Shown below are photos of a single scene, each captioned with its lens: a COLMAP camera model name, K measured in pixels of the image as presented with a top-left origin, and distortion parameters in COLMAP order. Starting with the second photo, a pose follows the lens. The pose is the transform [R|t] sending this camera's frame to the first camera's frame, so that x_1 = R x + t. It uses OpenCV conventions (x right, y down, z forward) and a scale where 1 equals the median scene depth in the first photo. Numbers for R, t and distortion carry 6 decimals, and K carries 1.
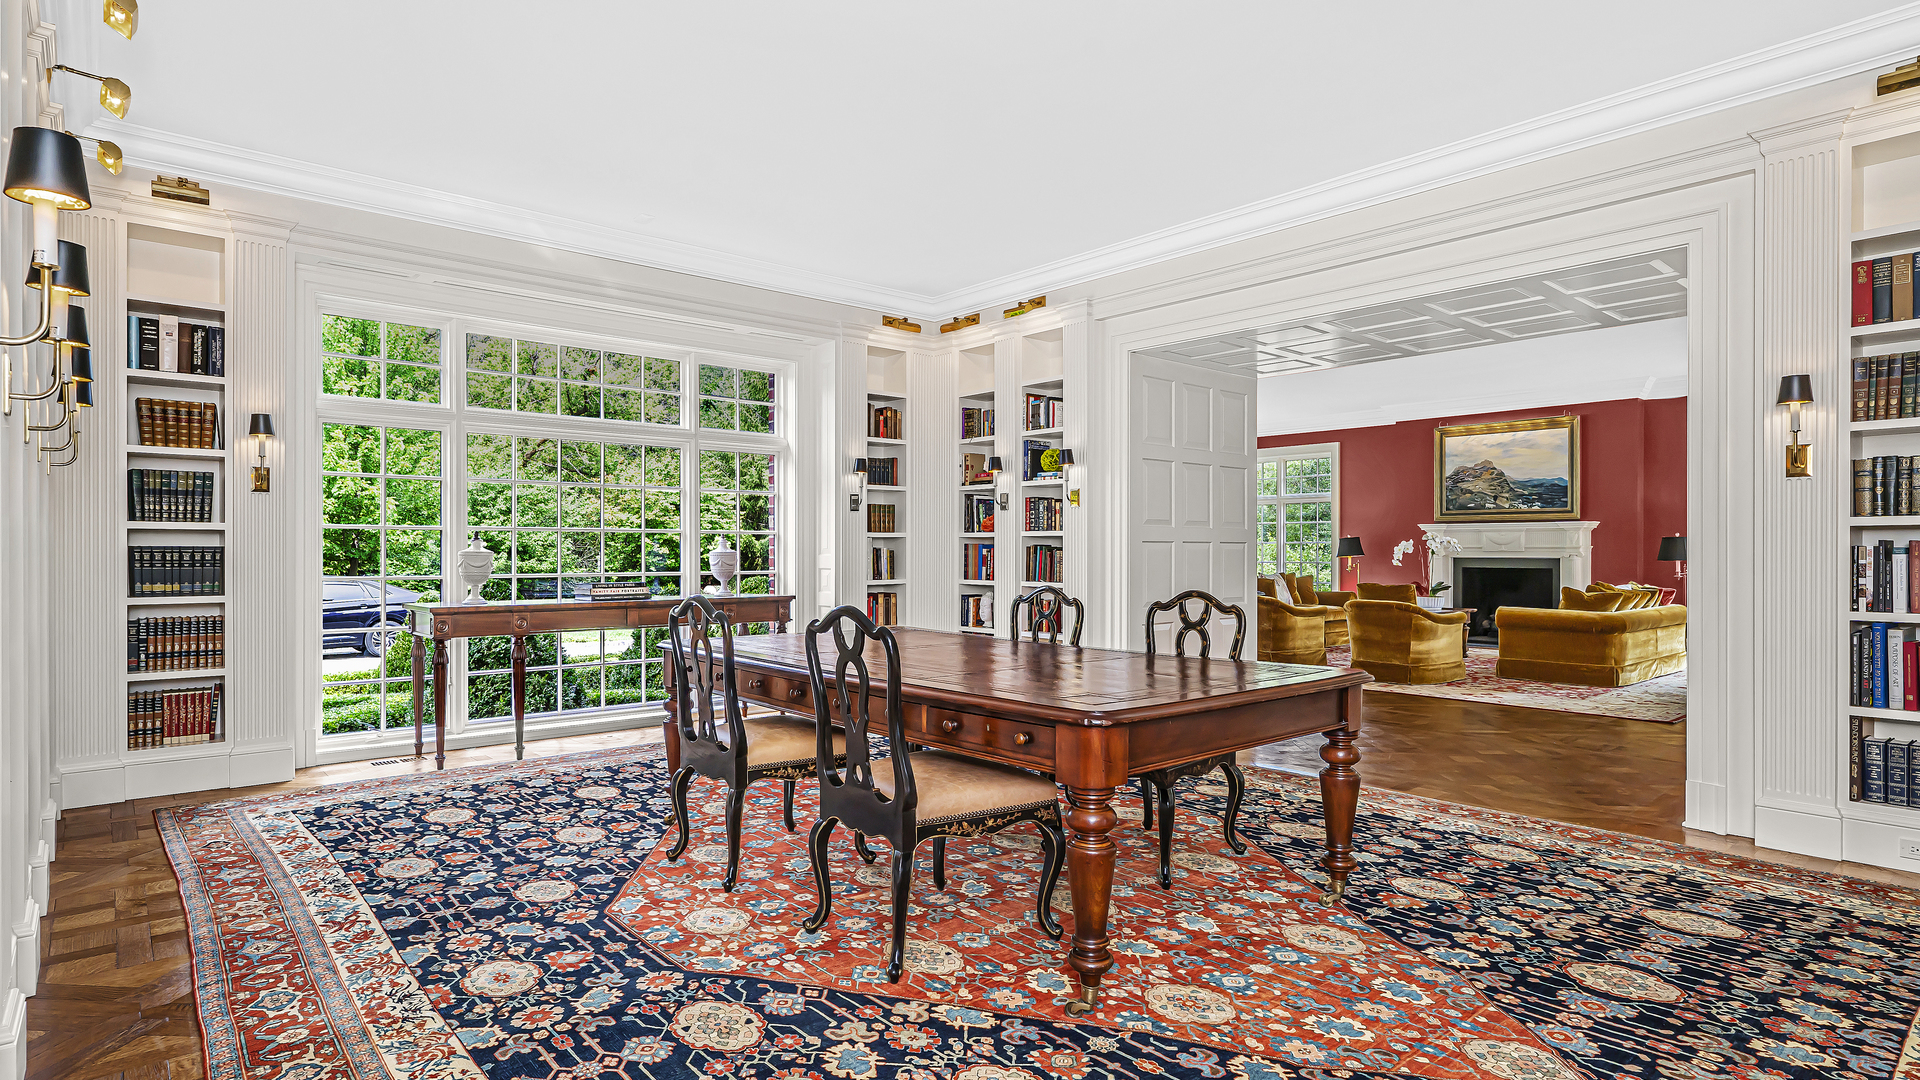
lens RADIAL K [[973.1, 0, 948.9], [0, 973.1, 553.7], [0, 0, 1]] dist [-0.004966, 0.000447]
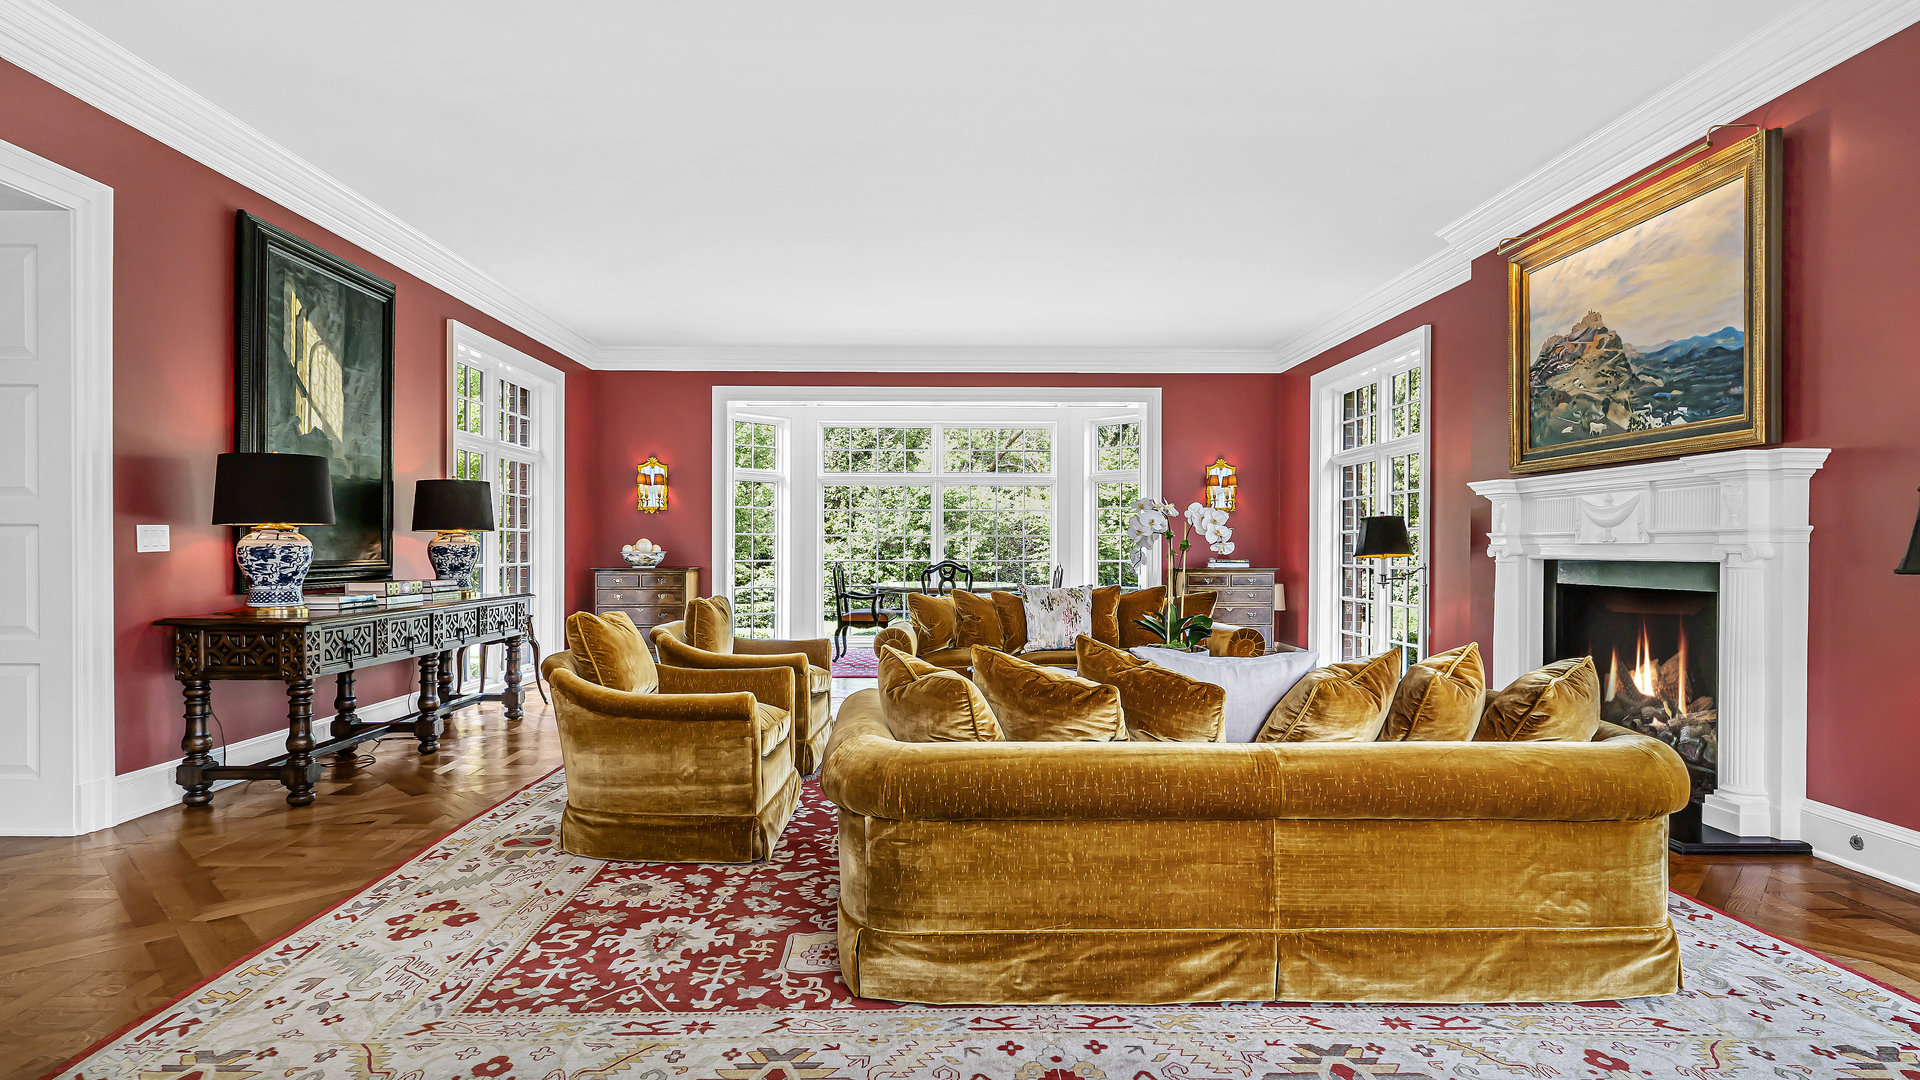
lens RADIAL K [[973.1, 0, 948.9], [0, 973.1, 553.7], [0, 0, 1]] dist [-0.004966, 0.000447]
pose [[0.768323, 0.010520, -0.639976, 0.620626], [-0.012735, 0.999918, 0.001149, 0.004343], [0.639935, 0.007267, 0.768394, 0.545882]]
